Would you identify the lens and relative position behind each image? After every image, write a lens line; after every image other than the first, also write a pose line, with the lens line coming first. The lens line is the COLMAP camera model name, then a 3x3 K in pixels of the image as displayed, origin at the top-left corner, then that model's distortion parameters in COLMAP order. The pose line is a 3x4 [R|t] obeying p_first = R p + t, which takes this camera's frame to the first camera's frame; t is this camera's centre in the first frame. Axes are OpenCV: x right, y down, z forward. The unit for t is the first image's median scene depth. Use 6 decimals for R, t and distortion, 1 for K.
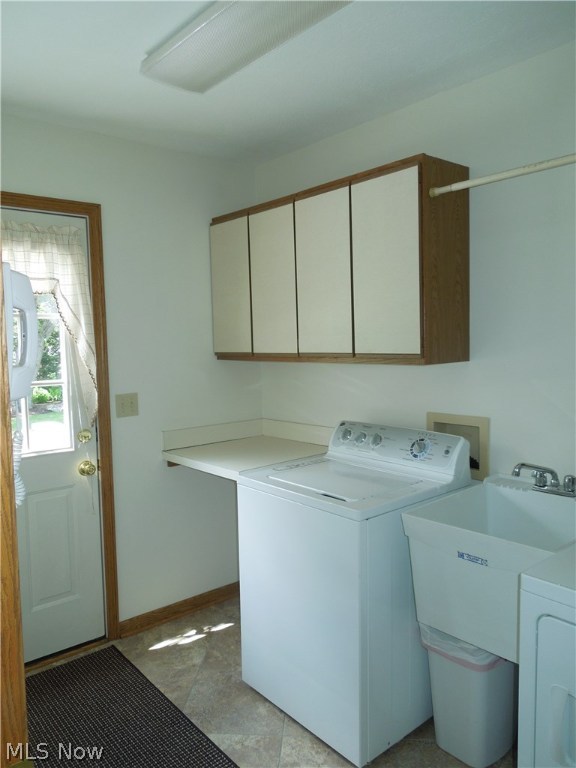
lens RADIAL K [[578.3, 0, 288.2], [0, 578.3, 382.9], [0, 0, 1]] dist [-0.006924, -0.012231]
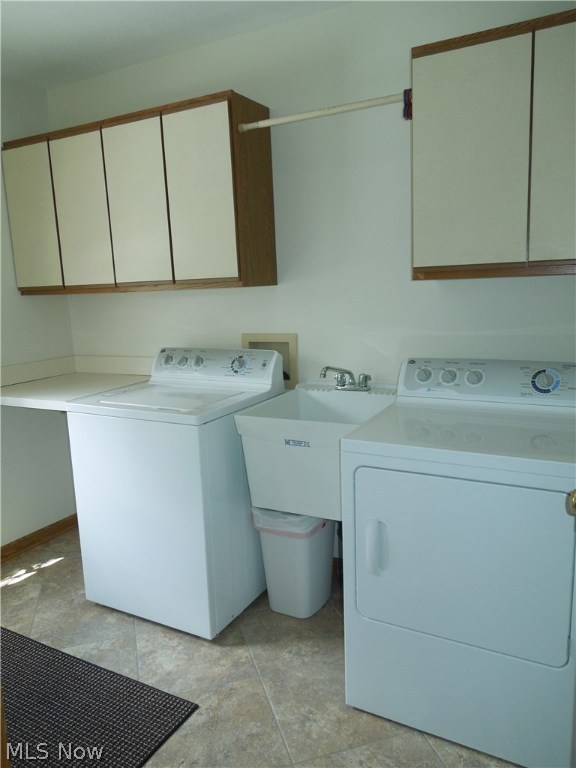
lens RADIAL K [[578.3, 0, 286.7], [0, 578.3, 382.6], [0, 0, 1]] dist [-0.006924, -0.012231]
pose [[0.933262, -0.075932, 0.351079, -0.083473], [0.045507, 0.994520, 0.094126, 0.047377], [-0.356302, -0.071867, 0.931603, -0.077434]]
